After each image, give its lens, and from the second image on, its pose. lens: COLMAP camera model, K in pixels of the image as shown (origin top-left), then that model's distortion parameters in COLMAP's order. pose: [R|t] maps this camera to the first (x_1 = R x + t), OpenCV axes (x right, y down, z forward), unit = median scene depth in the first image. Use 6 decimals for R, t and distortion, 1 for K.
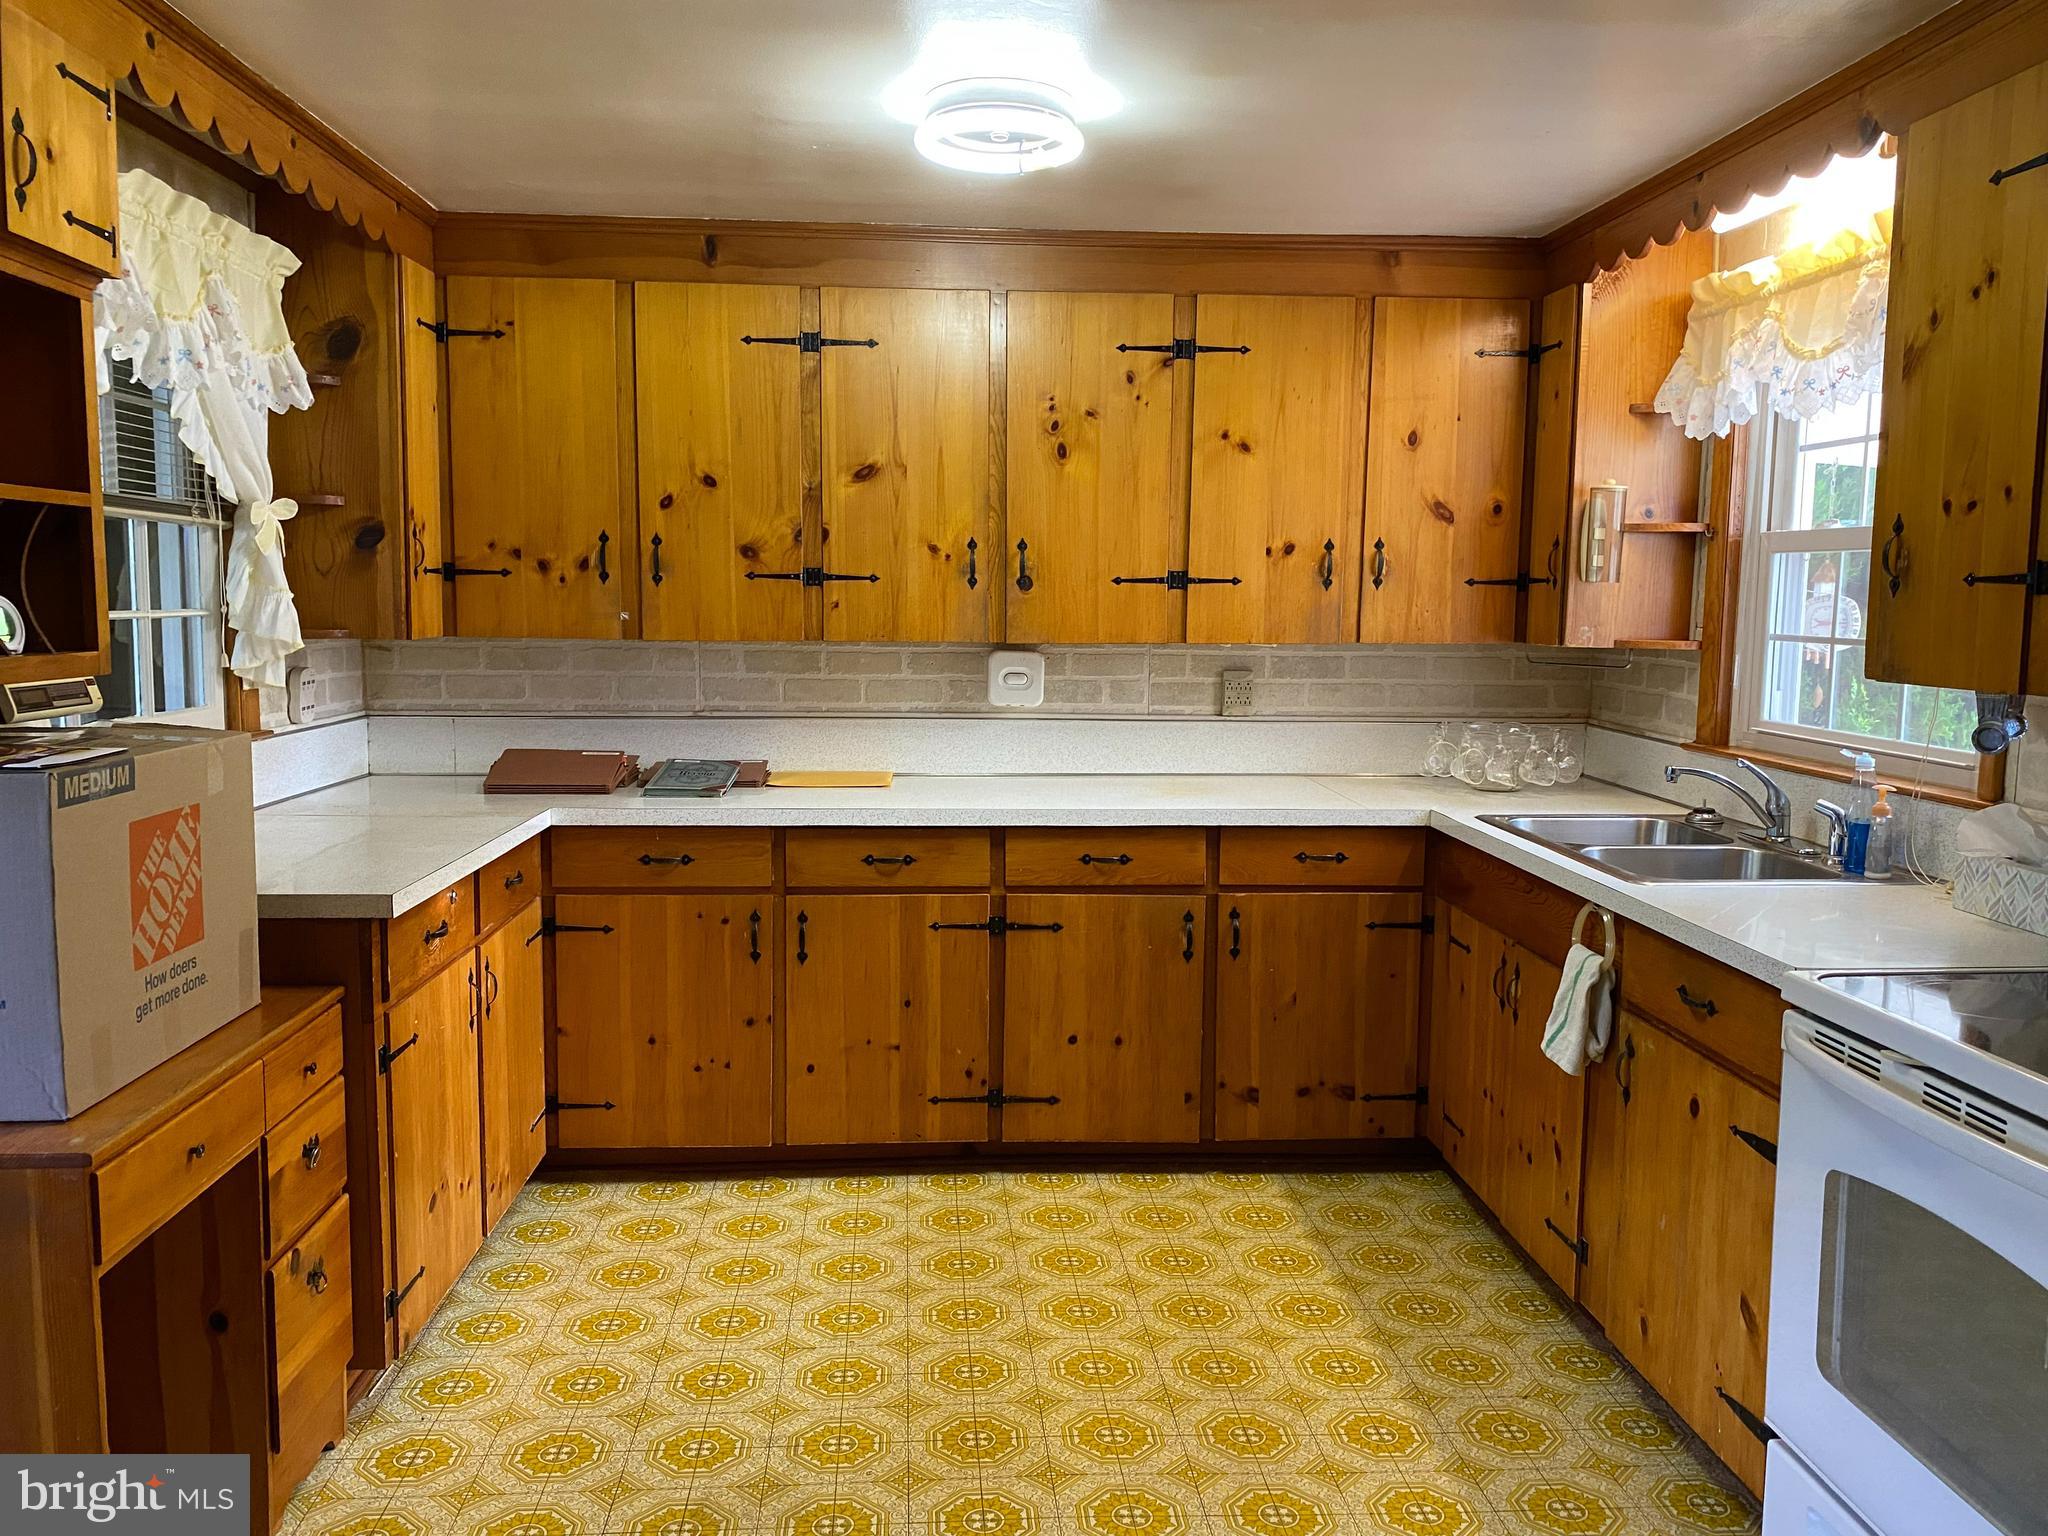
lens RADIAL K [[1551.9, 0, 1021.7], [0, 1551.9, 760.2], [0, 0, 1]] dist [0.099899, -0.168083]
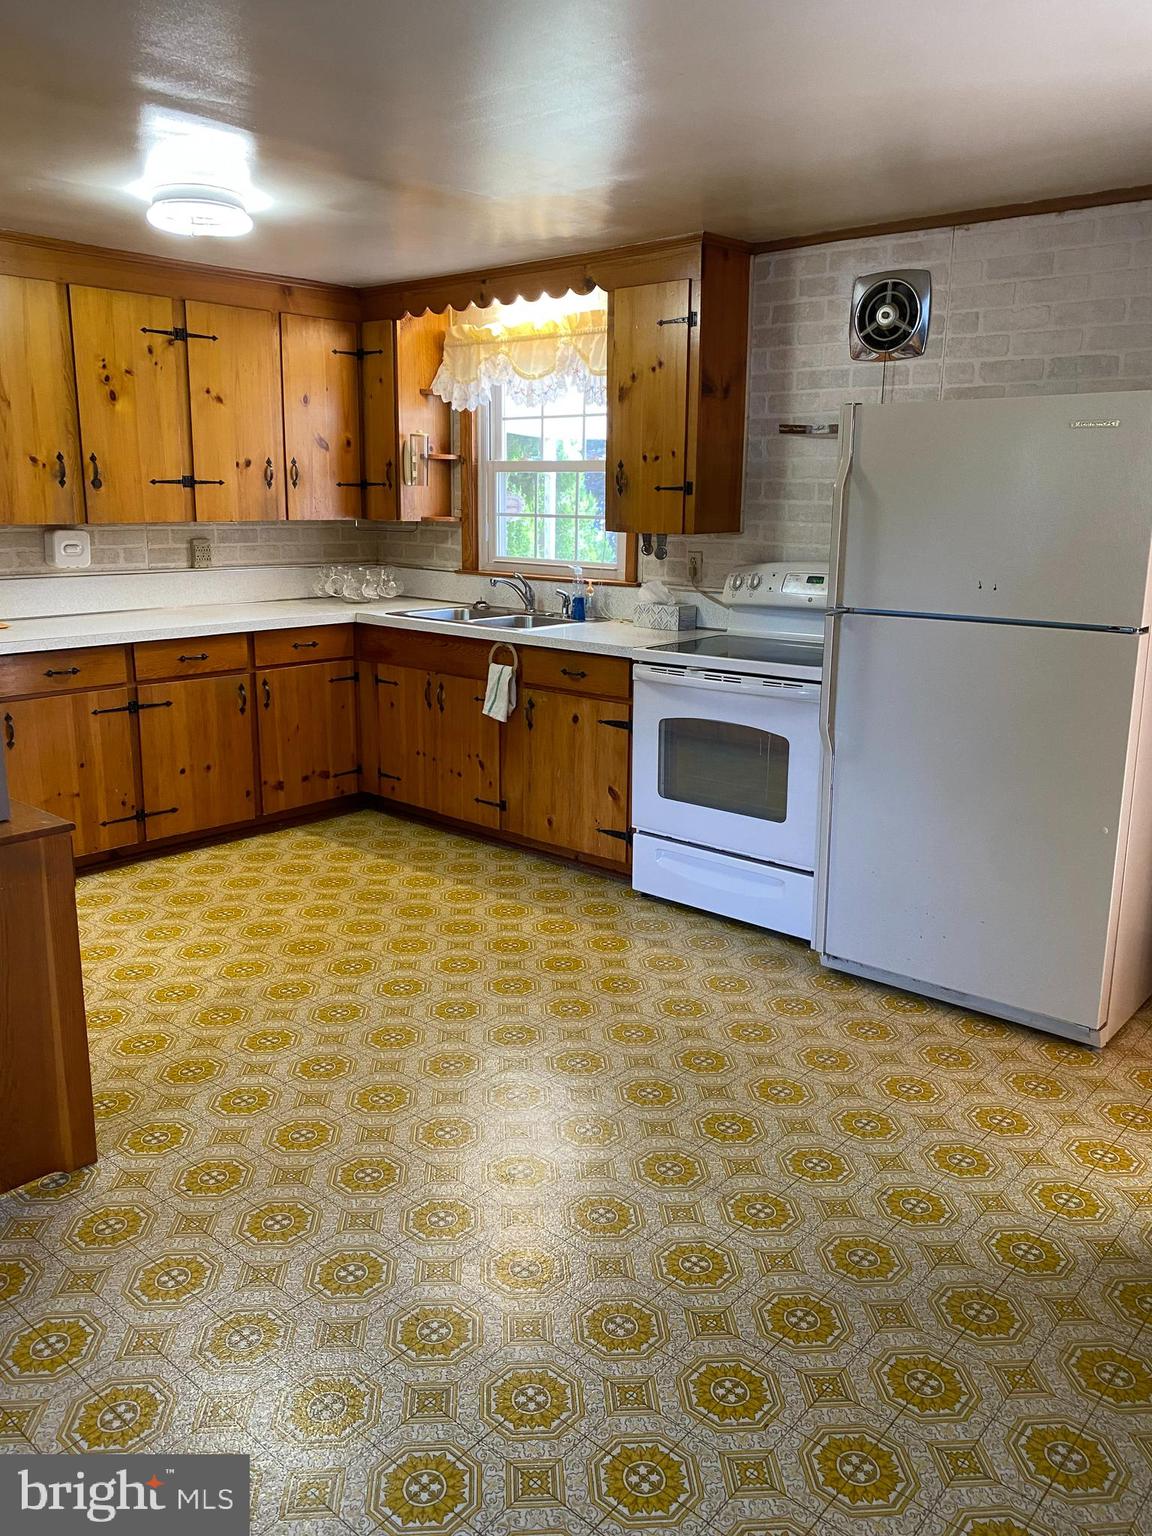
lens RADIAL K [[1161.9, 0, 567.0], [0, 1161.9, 756.0], [0, 0, 1]] dist [0.131911, -0.342049]
pose [[0.712623, -0.158895, 0.683316, -0.522572], [0.073676, 0.985577, 0.152346, 0.006489], [-0.697668, -0.058222, 0.714052, -0.158047]]
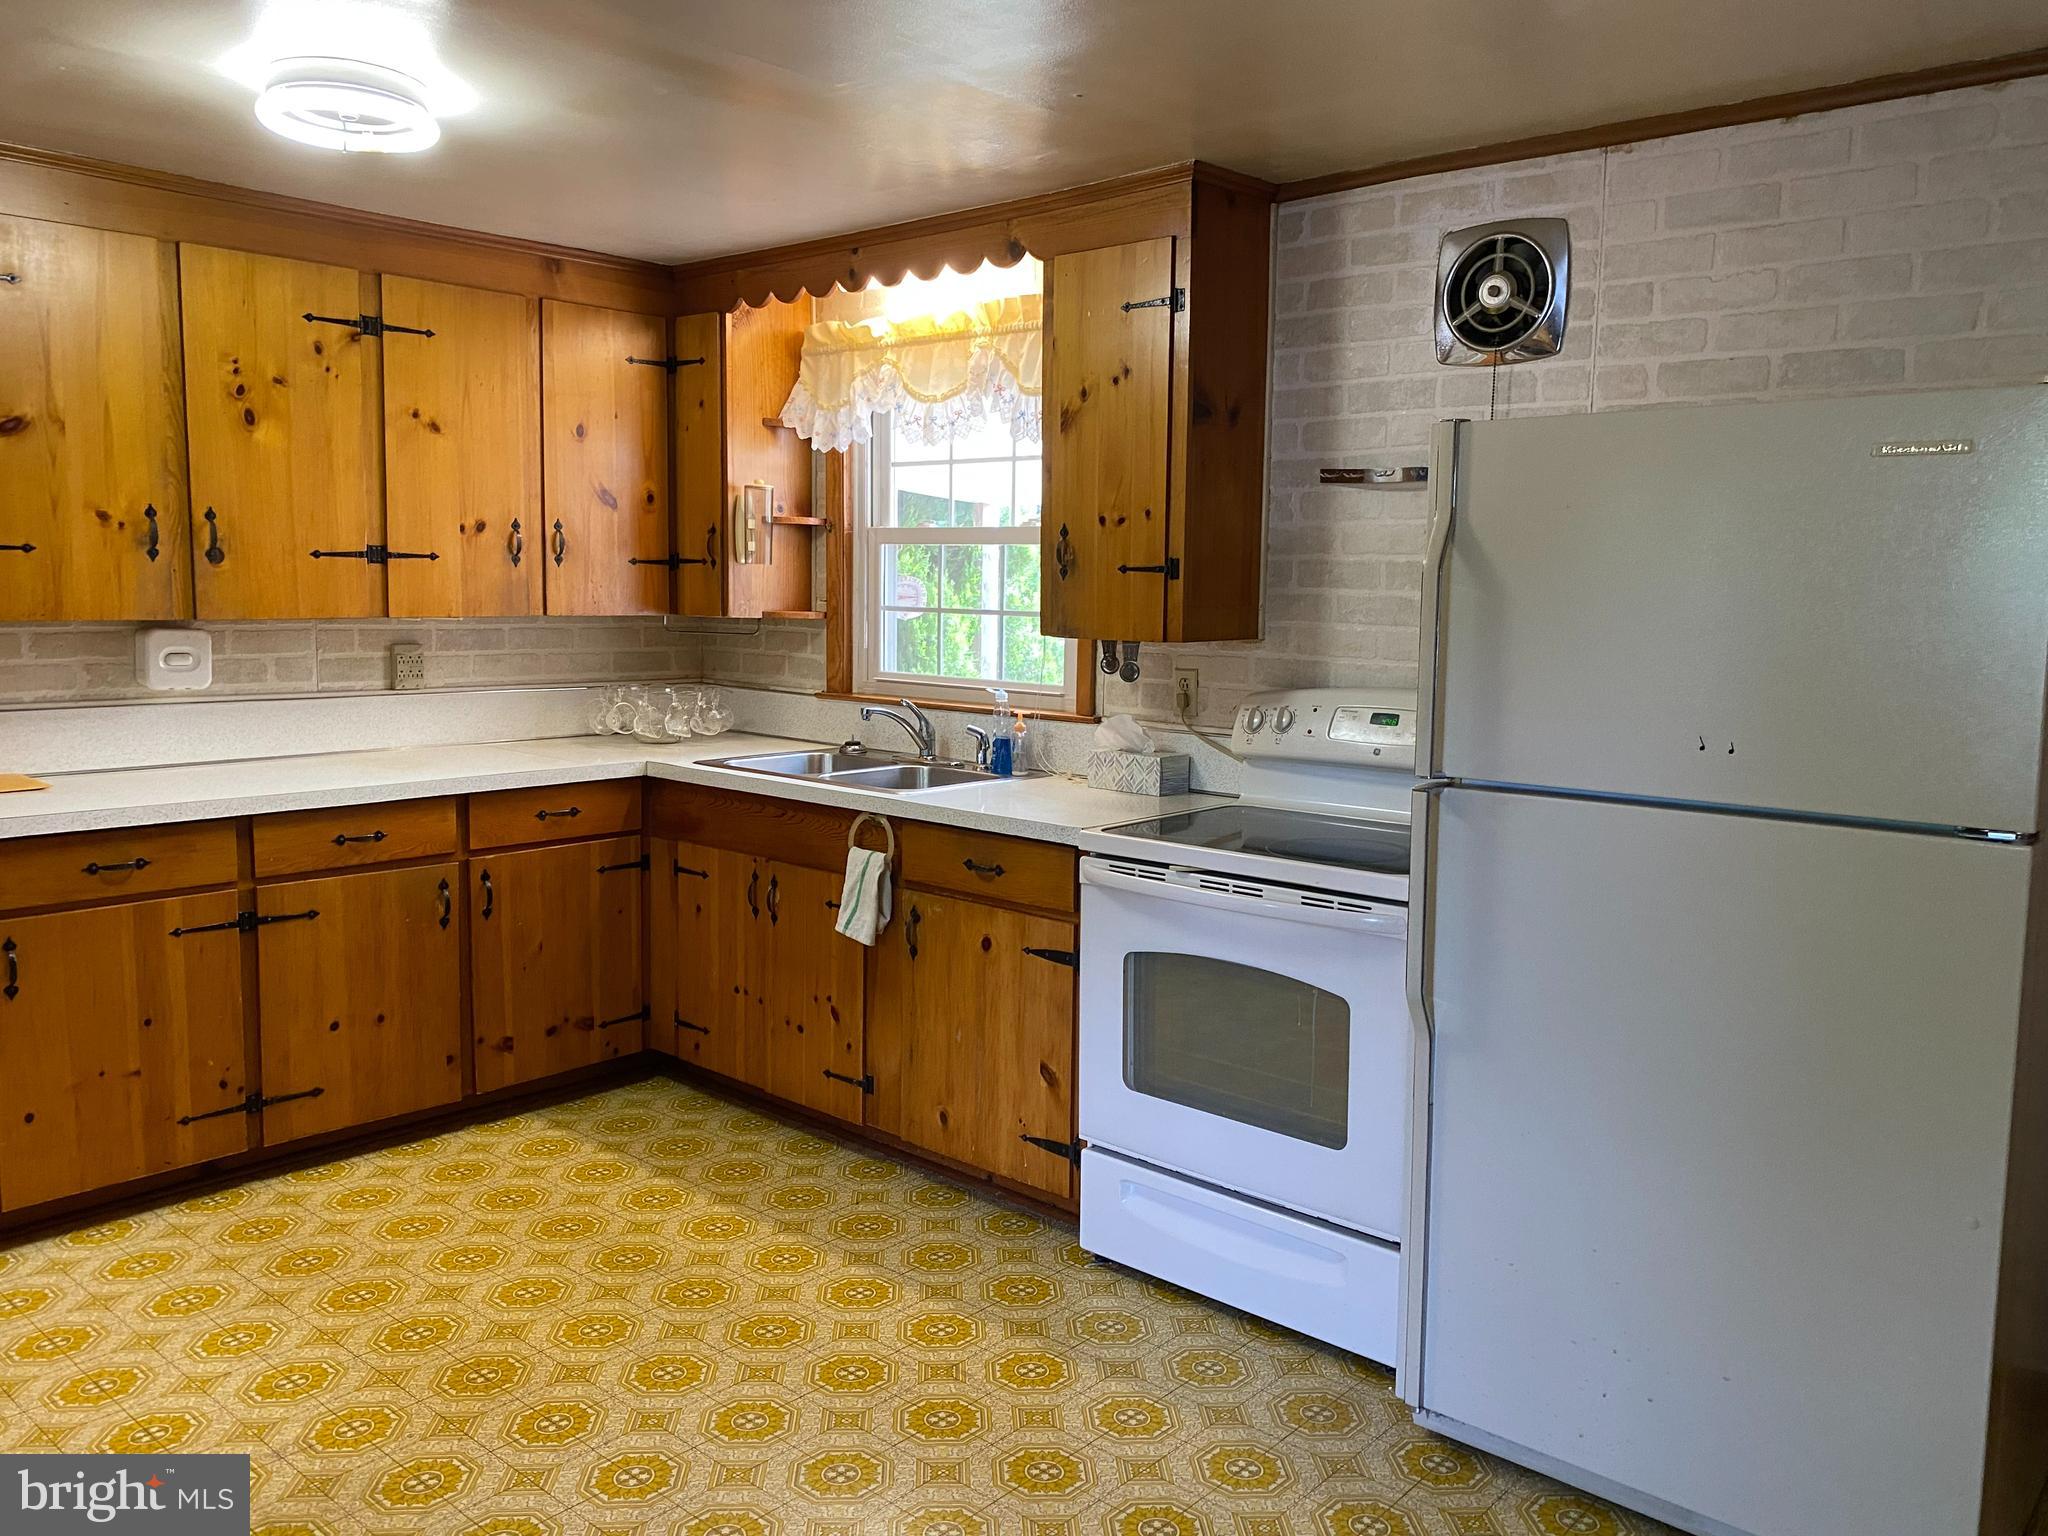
lens RADIAL K [[1560.9, 0, 1032.3], [0, 1560.9, 750.6], [0, 0, 1]] dist [0.076131, -0.138962]
pose [[0.713639, -0.075914, 0.696388, -0.333177], [0.067032, 0.996949, 0.039986, -0.002876], [-0.697299, 0.018145, 0.716551, -0.017083]]
